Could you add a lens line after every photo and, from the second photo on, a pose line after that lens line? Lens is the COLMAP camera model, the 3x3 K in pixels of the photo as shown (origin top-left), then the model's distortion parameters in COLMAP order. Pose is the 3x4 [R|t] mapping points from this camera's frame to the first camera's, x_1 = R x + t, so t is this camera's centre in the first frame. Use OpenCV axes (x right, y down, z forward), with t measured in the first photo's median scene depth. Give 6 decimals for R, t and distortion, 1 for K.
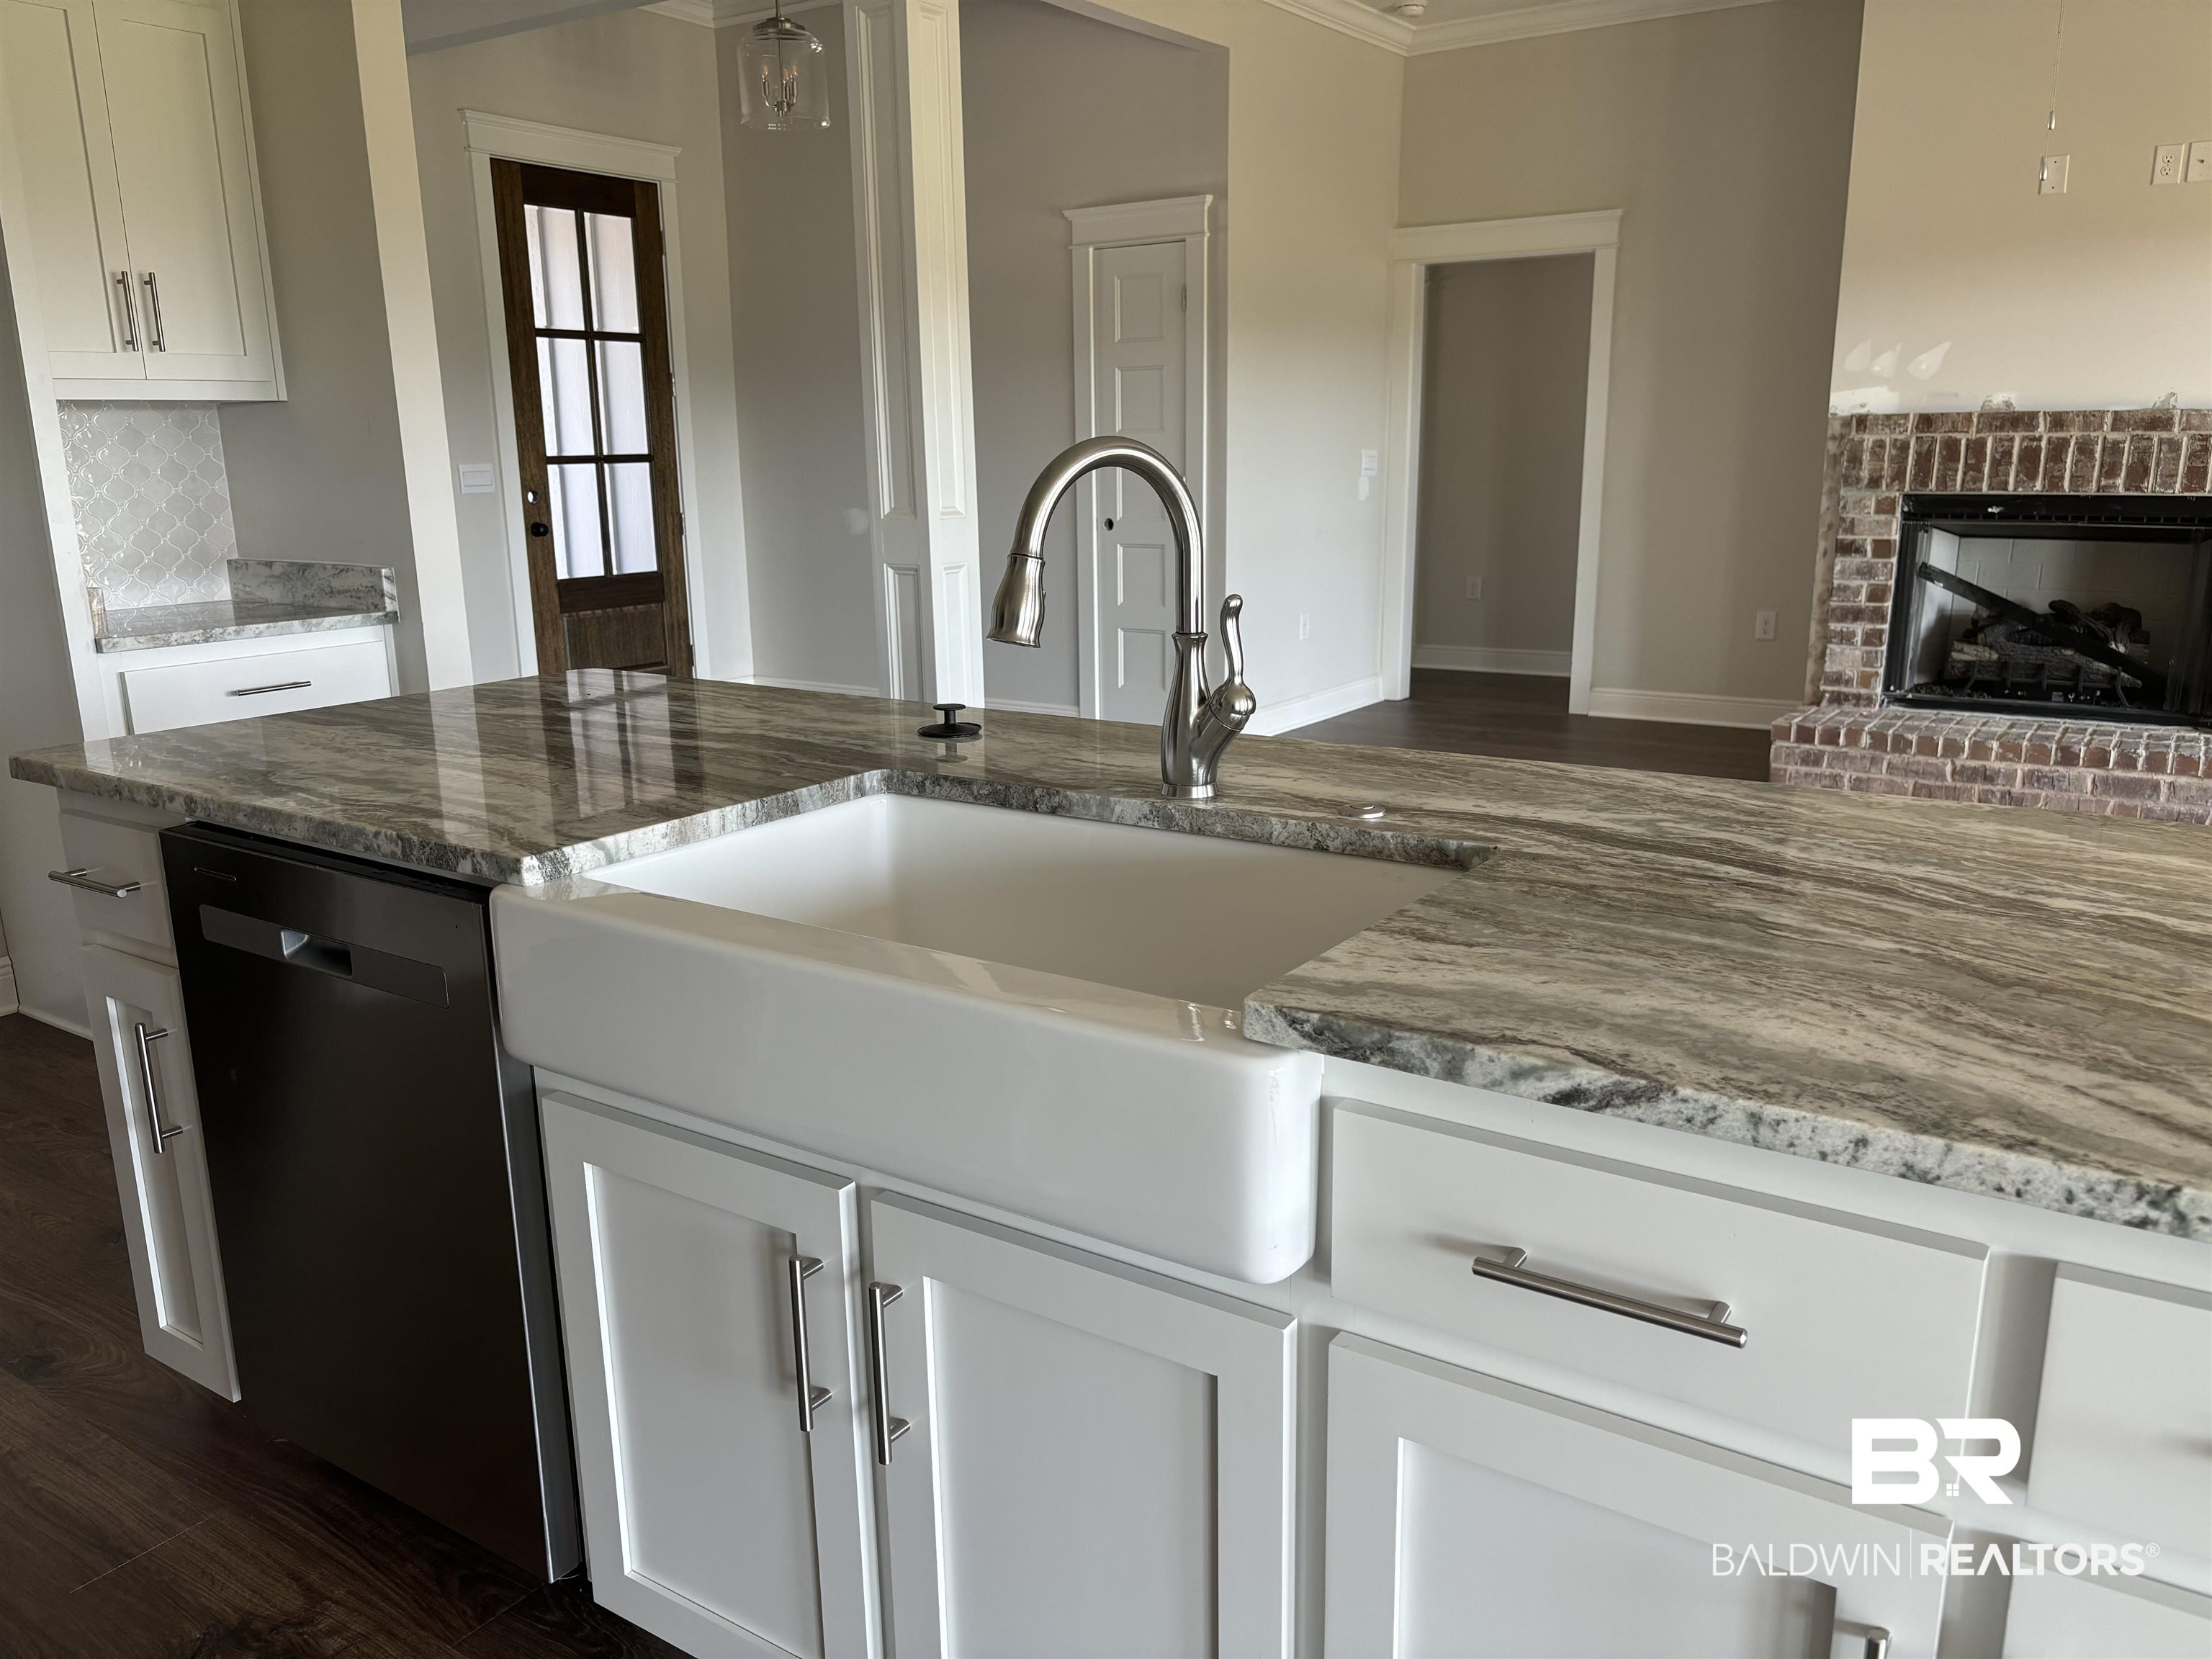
lens RADIAL K [[1633.7, 0, 1095.0], [0, 1633.7, 844.4], [0, 0, 1]] dist [0.029181, -0.056240]
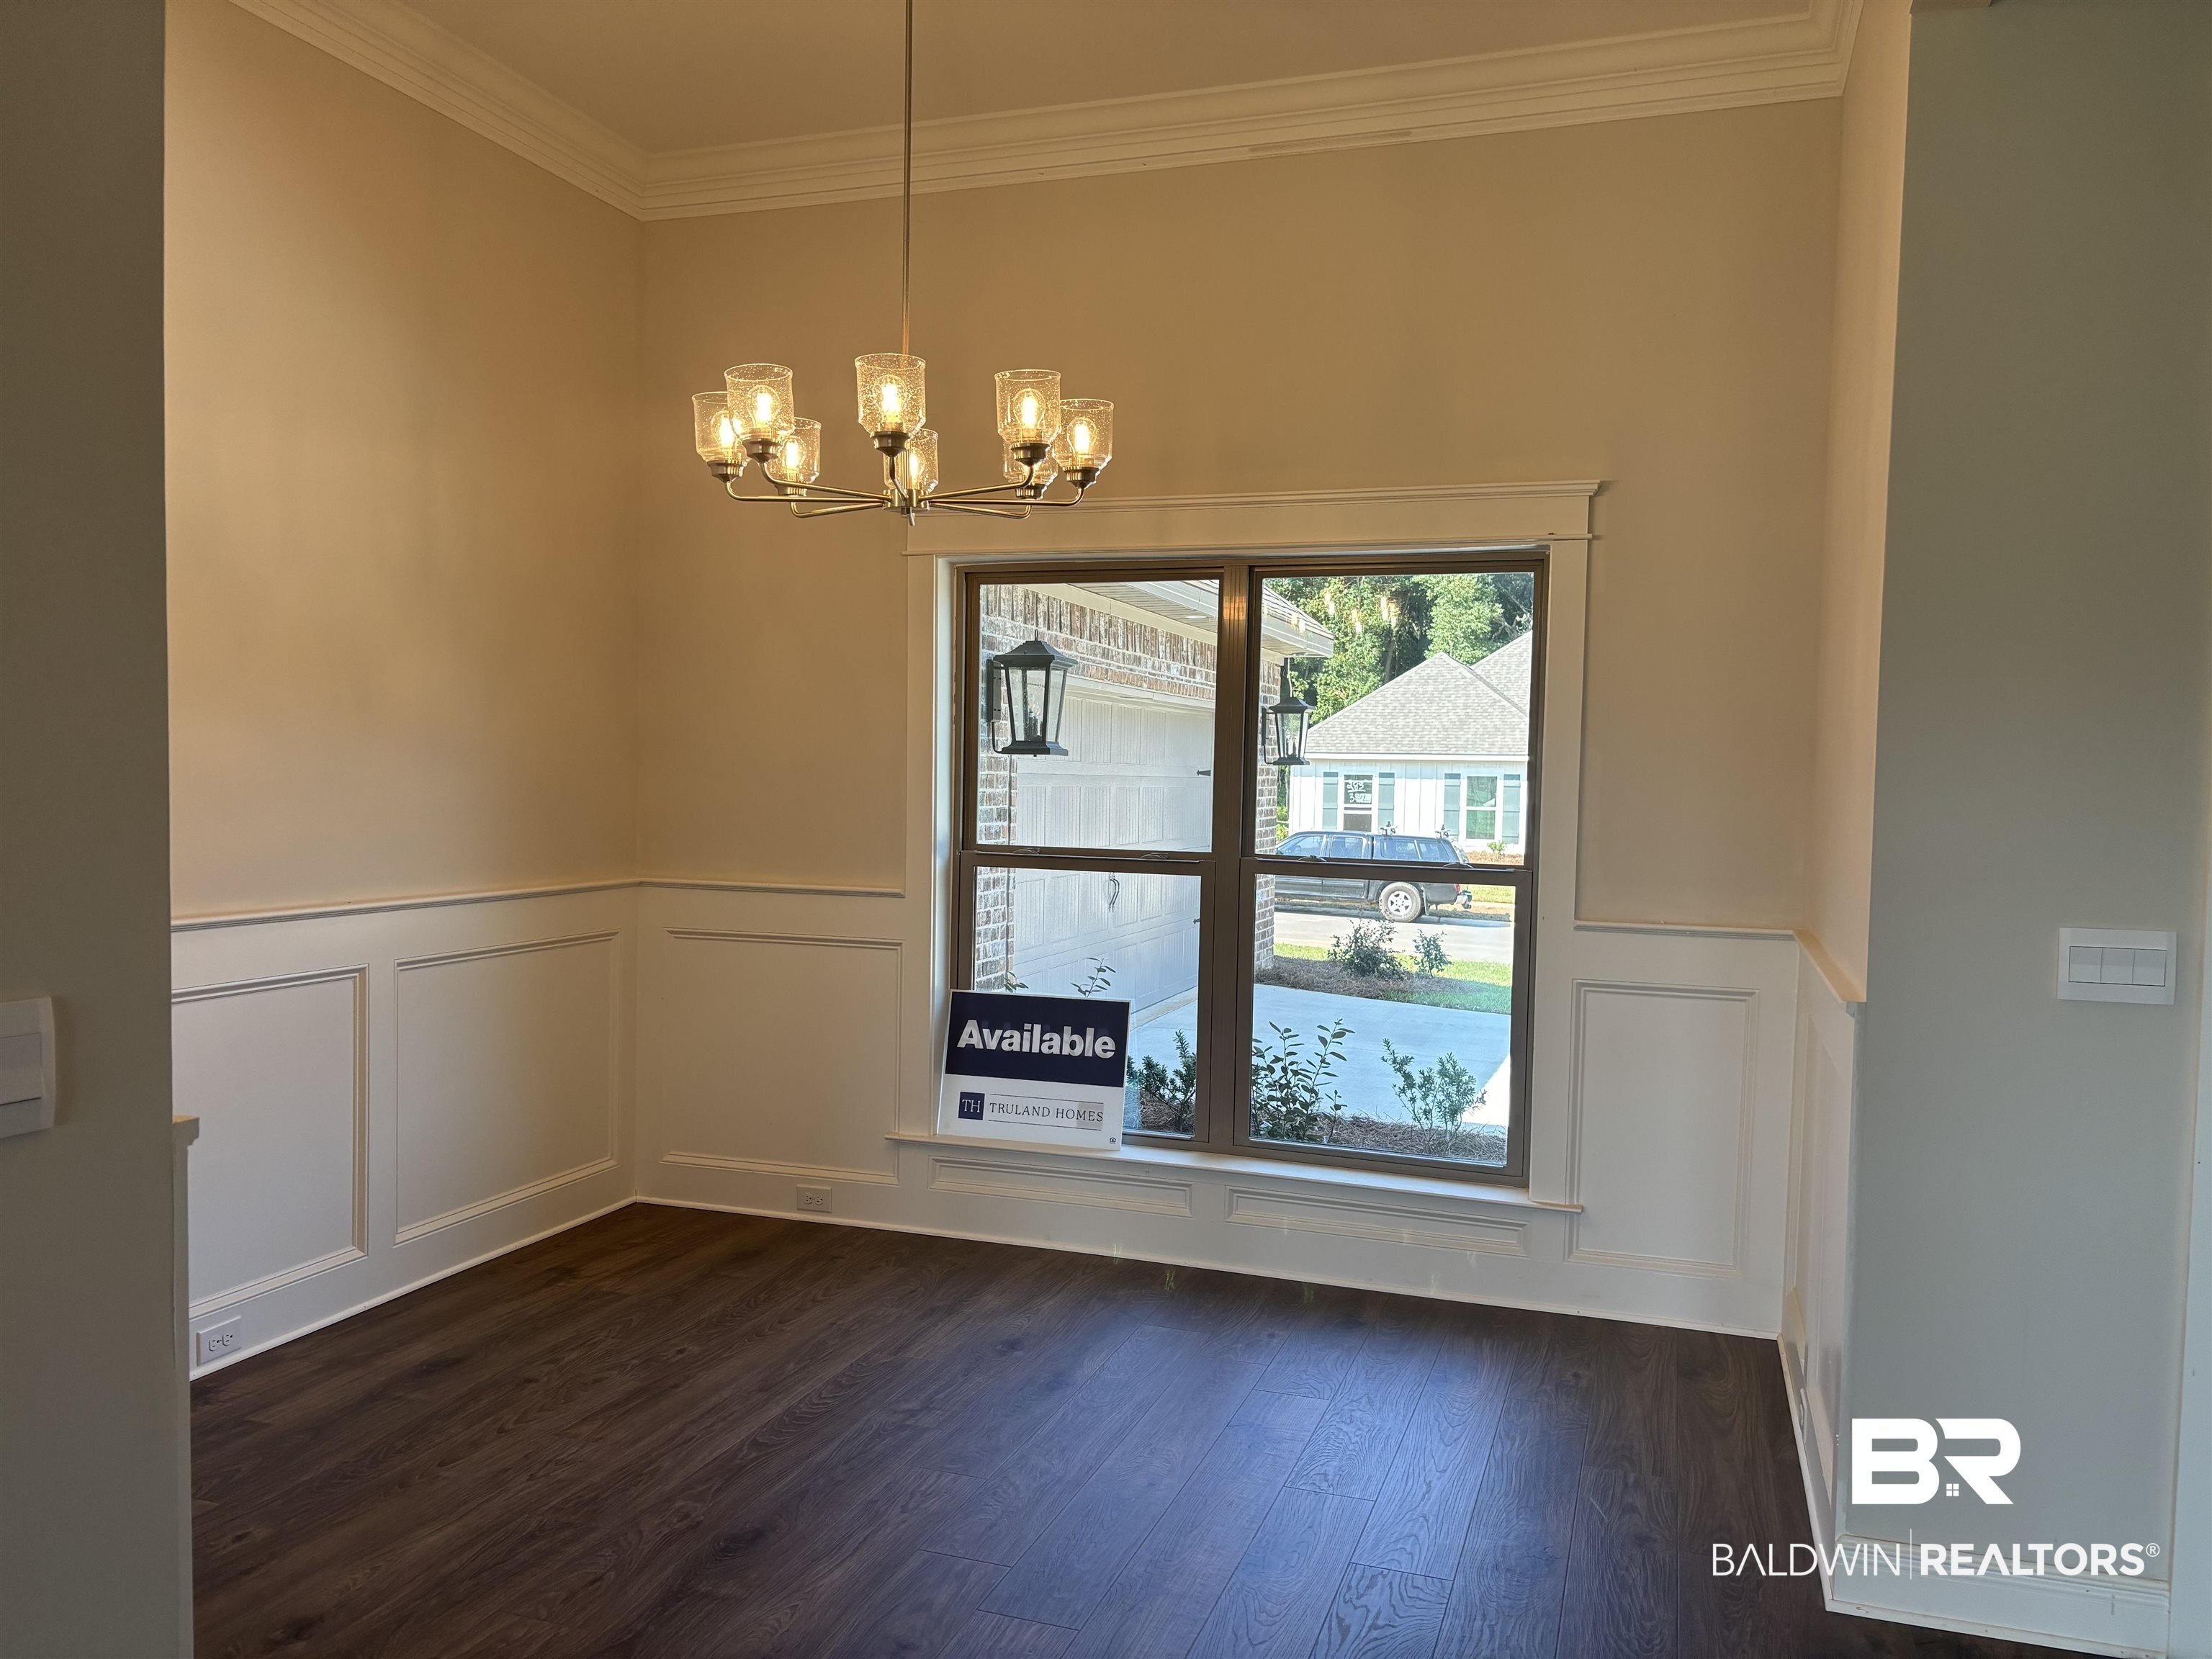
lens RADIAL K [[1678.6, 0, 1098.4], [0, 1678.6, 872.8], [0, 0, 1]] dist [0.179795, -0.399039]
pose [[0.249964, 0.070978, -0.965650, -0.051086], [-0.251731, 0.967779, 0.005973, -0.178895], [0.934960, 0.241591, 0.259777, 0.638646]]
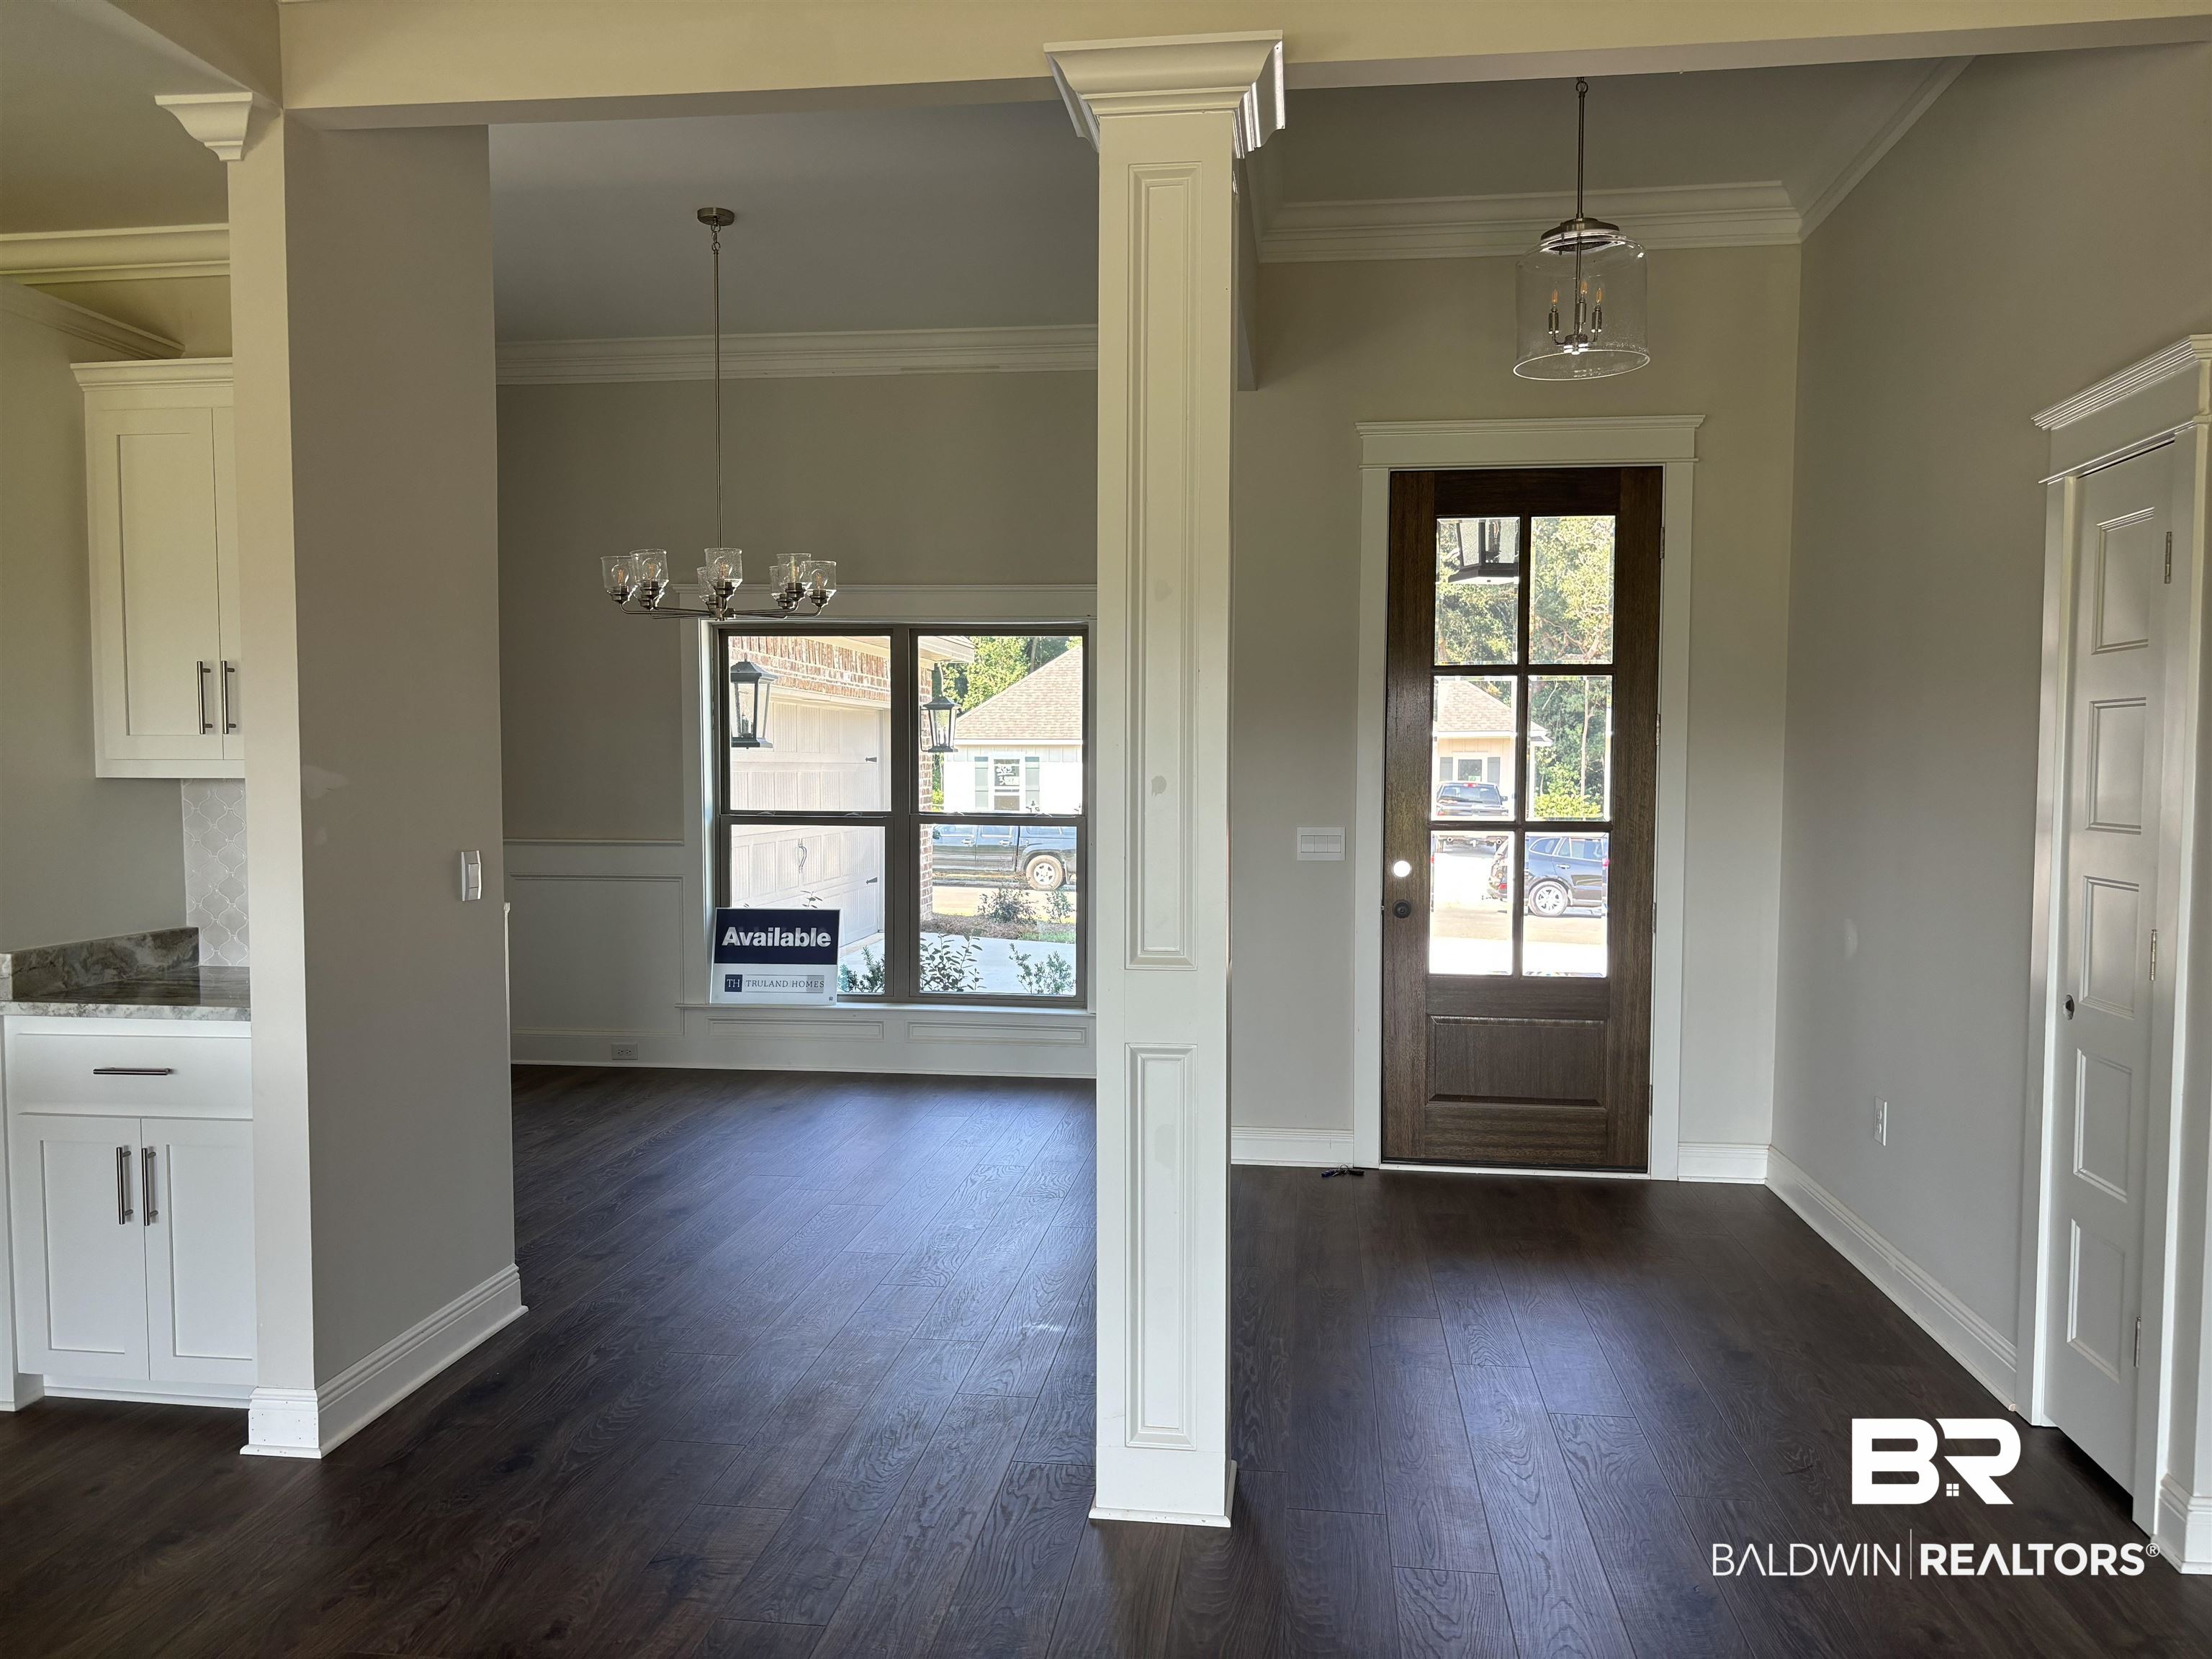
lens RADIAL K [[1643.0, 0, 1103.4], [0, 1643.0, 858.1], [0, 0, 1]] dist [0.050850, -0.061491]
pose [[0.446043, 0.062982, -0.892793, 0.307853], [-0.221982, 0.974138, -0.042183, -0.149910], [0.867046, 0.217000, 0.448489, 0.507414]]
